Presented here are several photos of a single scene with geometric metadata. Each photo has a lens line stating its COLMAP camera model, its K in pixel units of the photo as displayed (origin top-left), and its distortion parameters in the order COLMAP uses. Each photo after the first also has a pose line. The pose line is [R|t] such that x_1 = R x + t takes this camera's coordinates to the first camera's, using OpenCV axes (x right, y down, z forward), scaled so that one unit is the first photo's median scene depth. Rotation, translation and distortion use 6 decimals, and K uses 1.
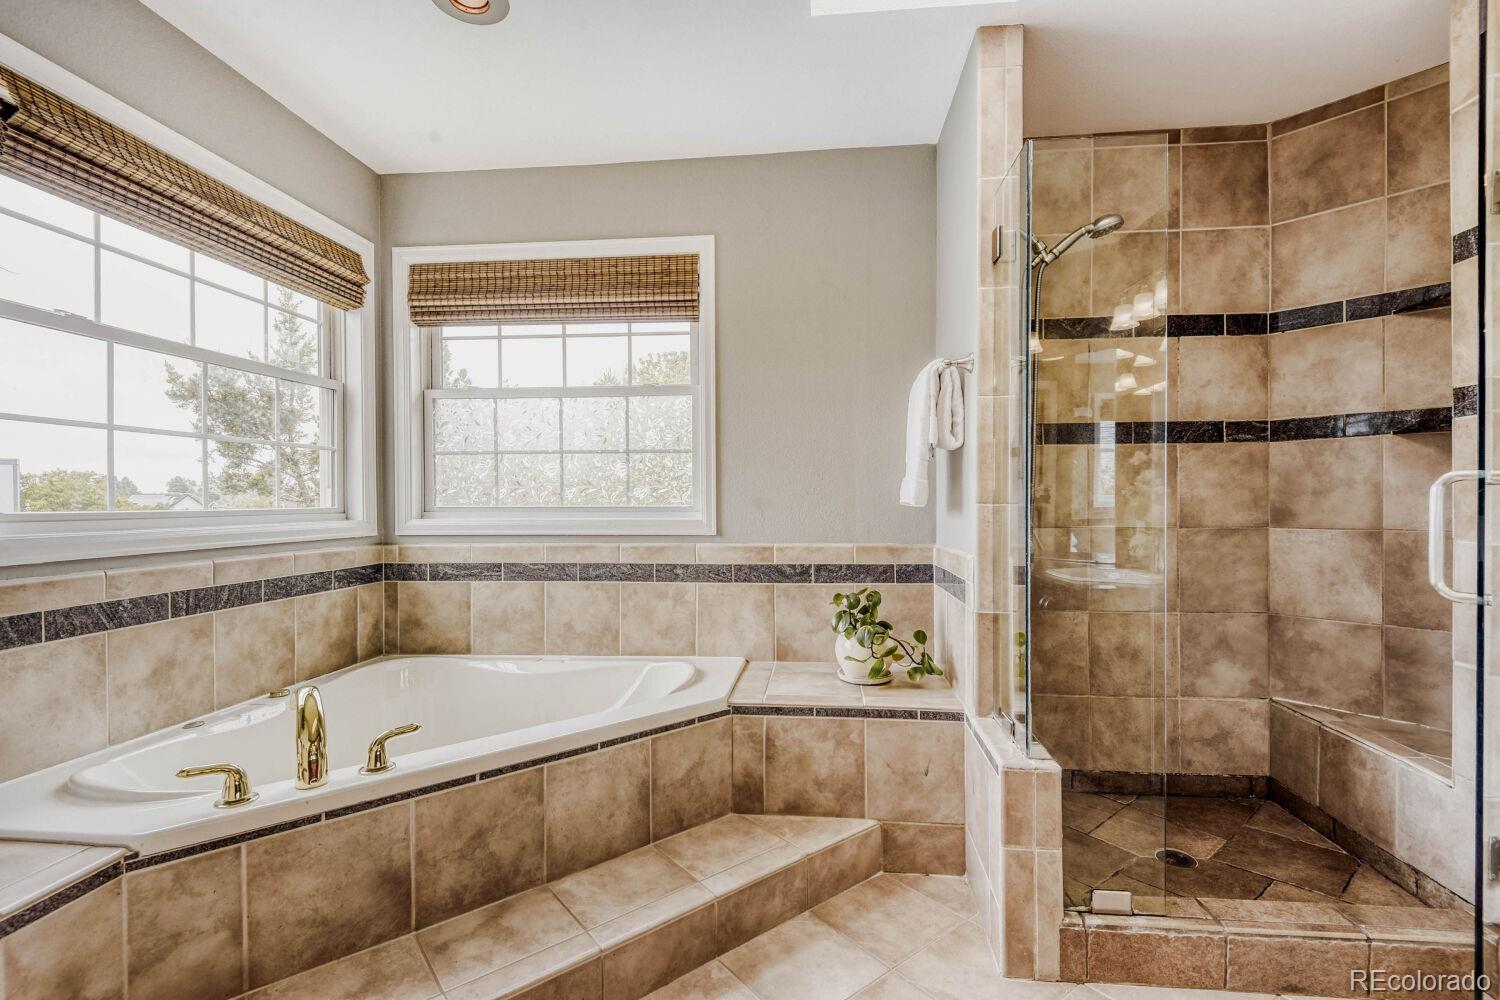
lens RADIAL K [[692.5, 0, 758.5], [0, 692.5, 502.8], [0, 0, 1]] dist [-0.002258, -0.000447]
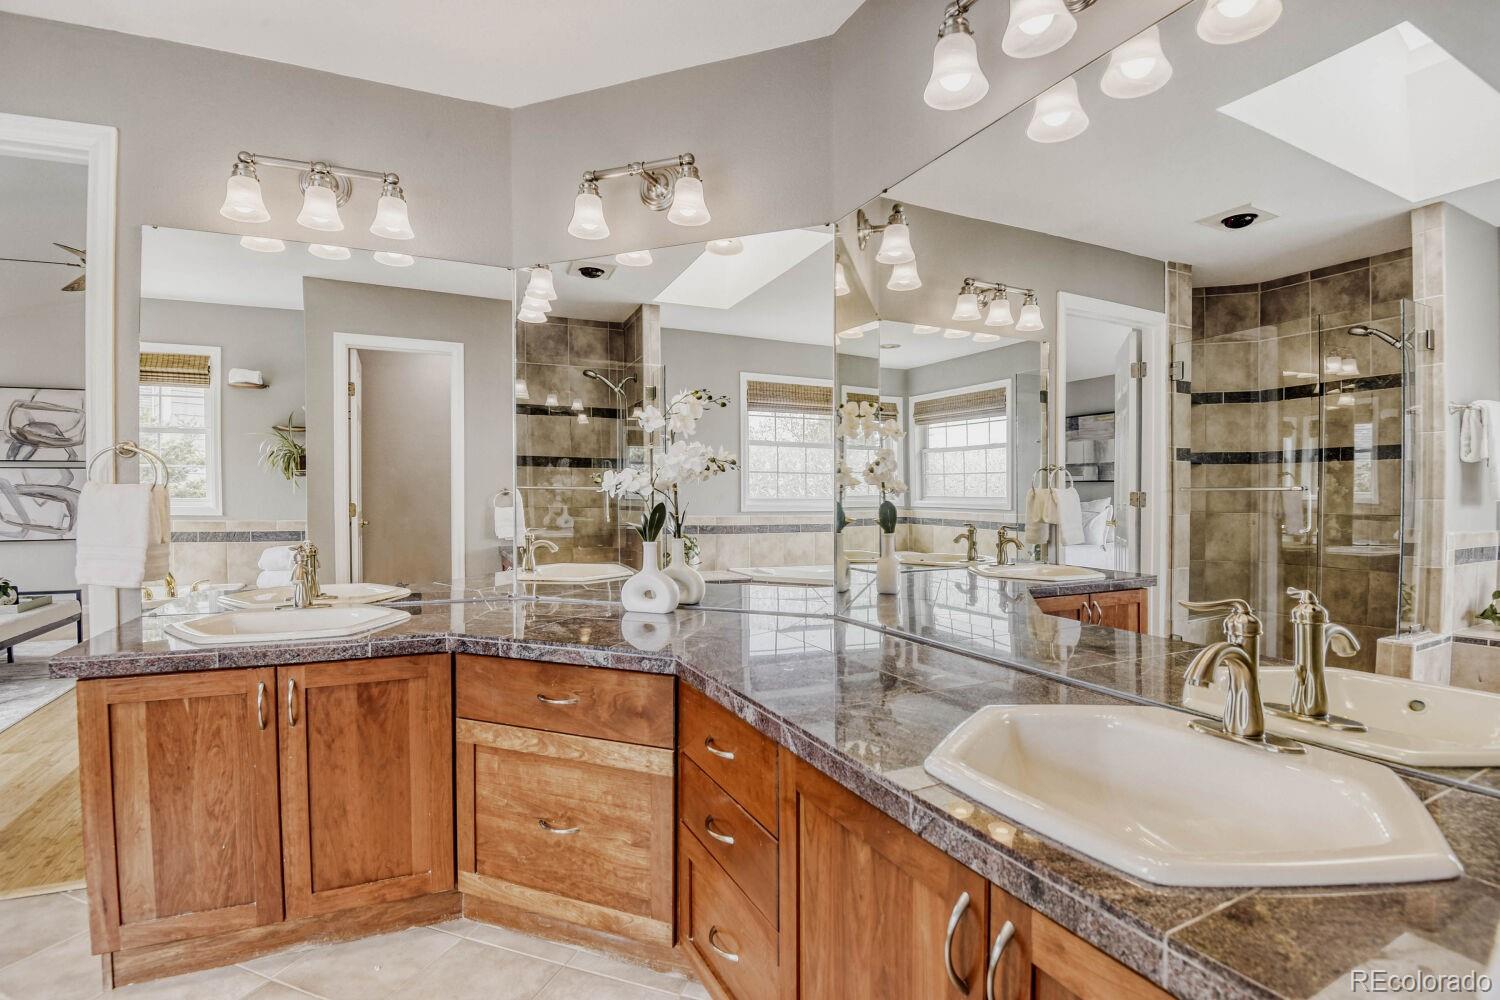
lens RADIAL K [[692.5, 0, 758.5], [0, 692.5, 502.8], [0, 0, 1]] dist [-0.002258, -0.000447]
pose [[0.539648, 0.016966, -0.841720, 1.378795], [-0.006296, 0.999850, 0.016116, -0.005566], [0.841867, -0.003398, 0.539674, -0.905086]]
